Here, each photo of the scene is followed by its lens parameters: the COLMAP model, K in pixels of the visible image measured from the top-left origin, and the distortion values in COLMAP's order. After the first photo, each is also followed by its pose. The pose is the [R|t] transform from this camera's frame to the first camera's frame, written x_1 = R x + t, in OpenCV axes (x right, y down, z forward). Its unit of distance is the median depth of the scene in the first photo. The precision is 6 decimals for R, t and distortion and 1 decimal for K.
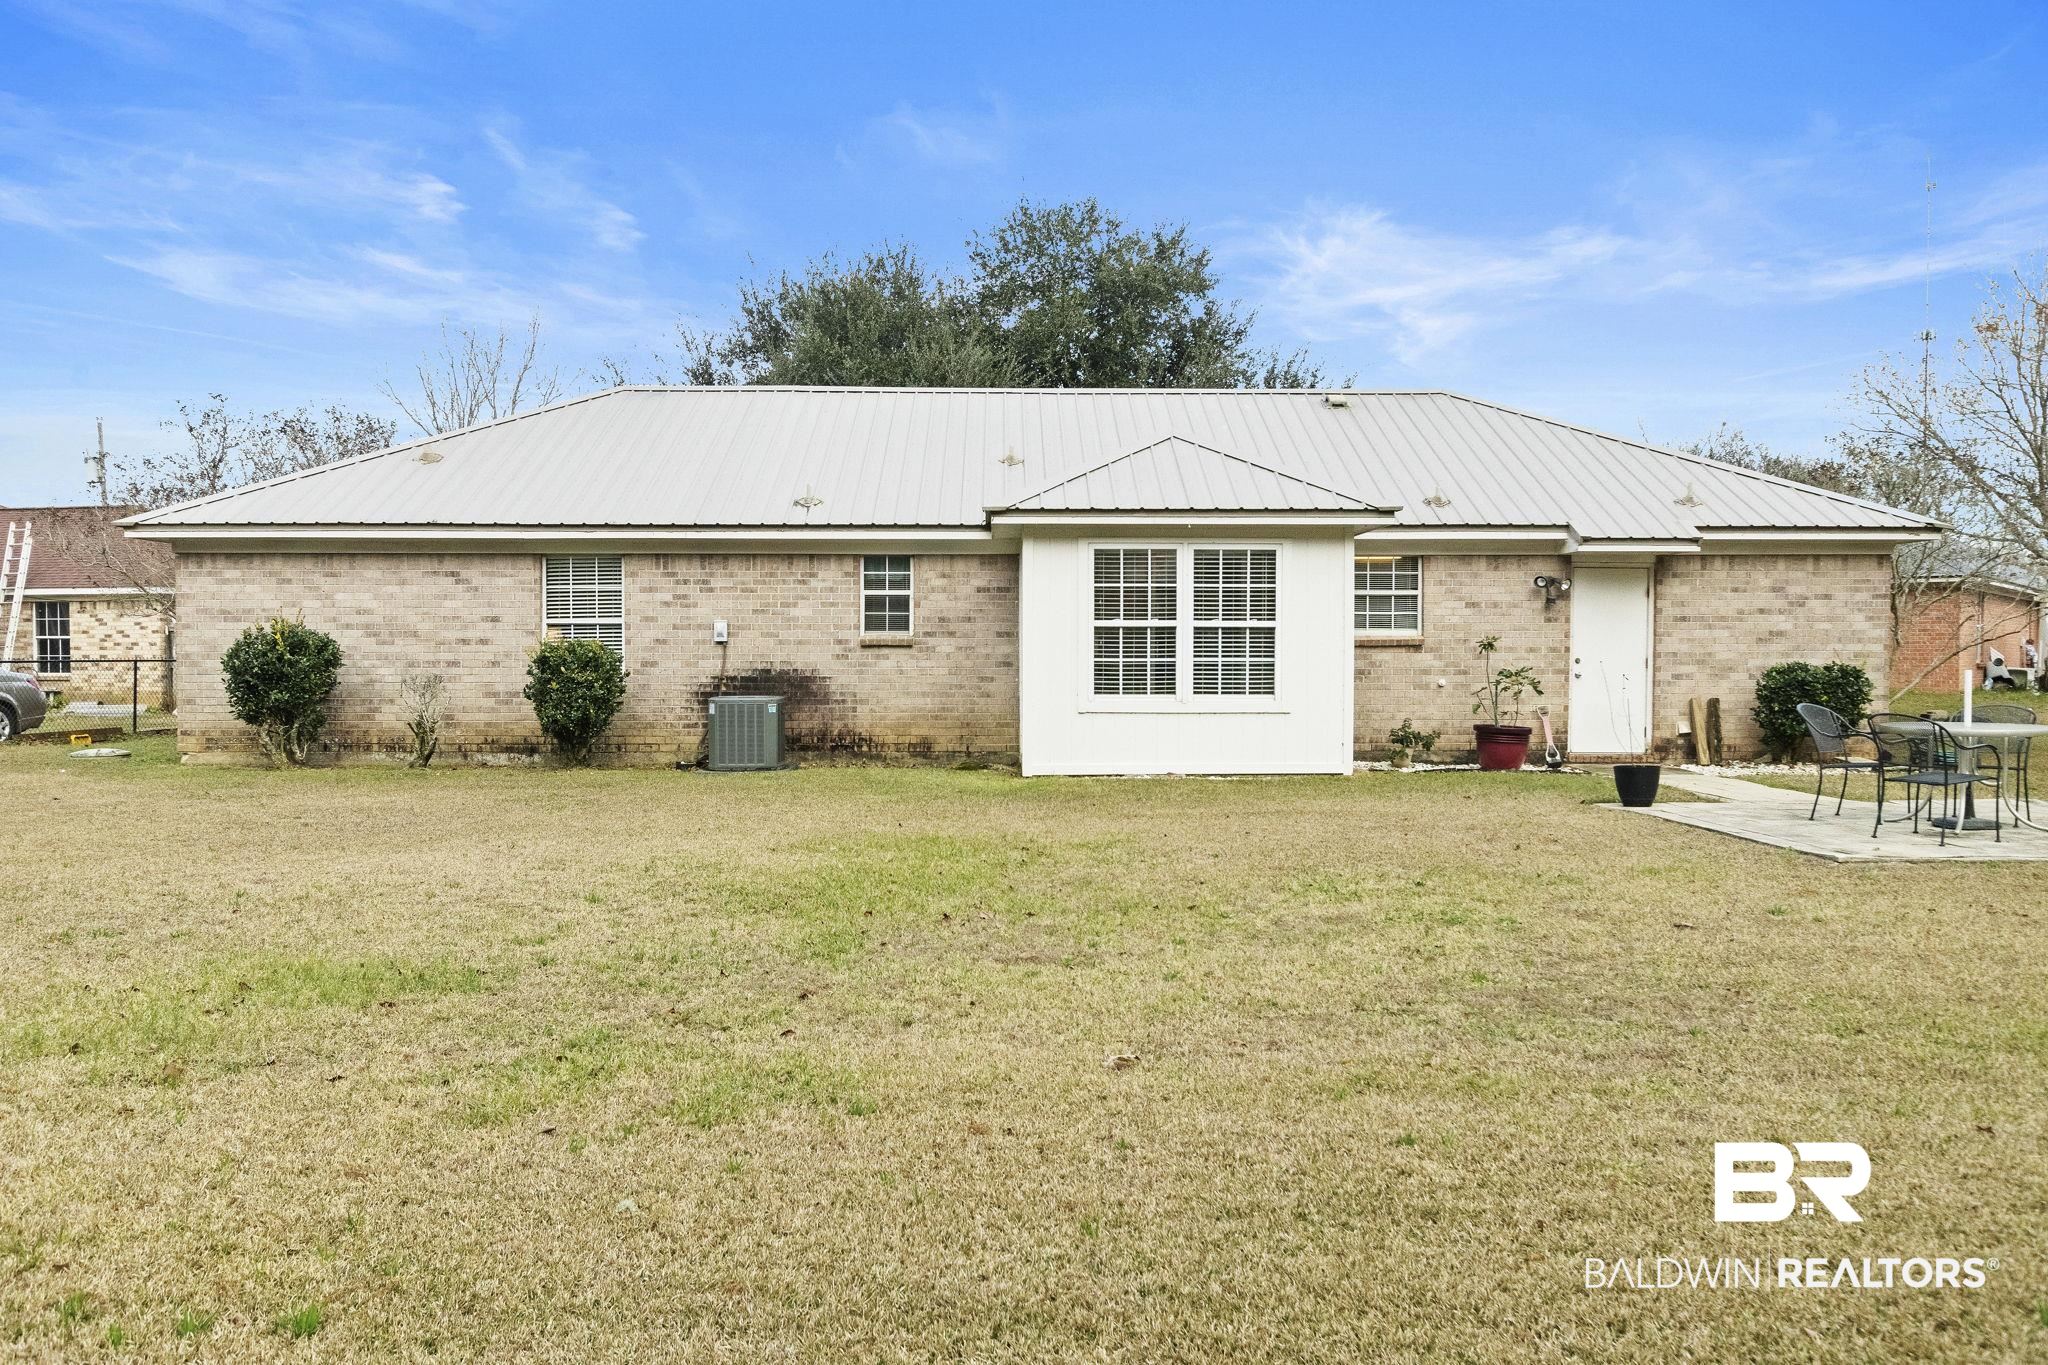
lens RADIAL K [[1559.8, 0, 1024.0], [0, 1559.8, 682.5], [0, 0, 1]] dist [0.003010, 0.002084]
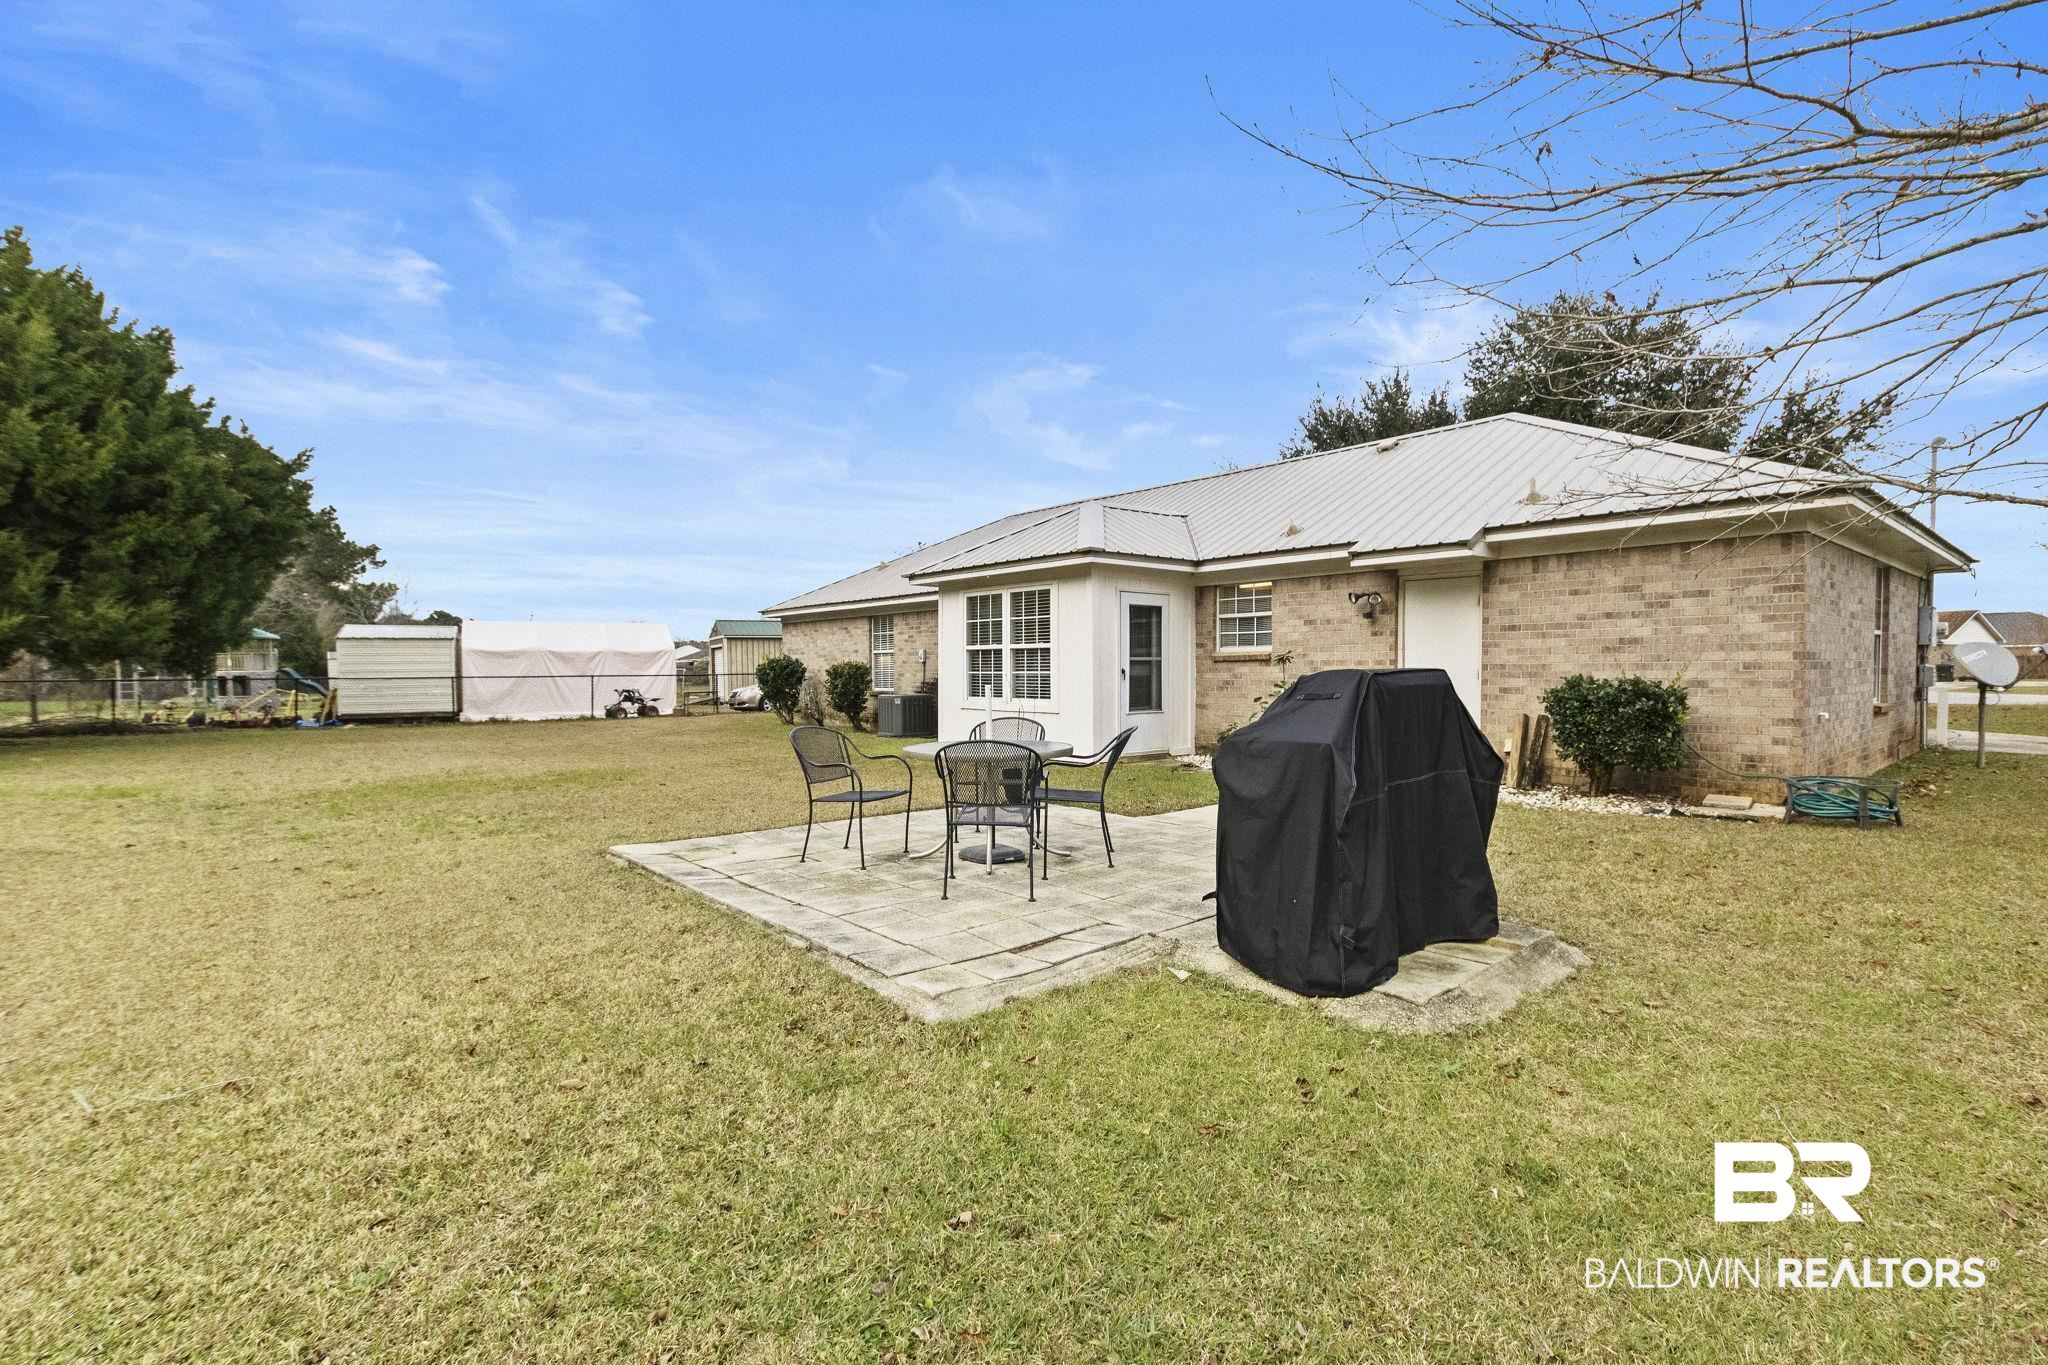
lens RADIAL K [[933.6, 0, 1024.0], [0, 933.6, 682.5], [0, 0, 1]] dist [0.003298, 0.000398]
pose [[0.633823, 0.008141, -0.773435, 0.673581], [-0.009588, 0.999950, 0.002668, -0.007312], [0.773418, 0.005725, 0.633870, 0.432286]]
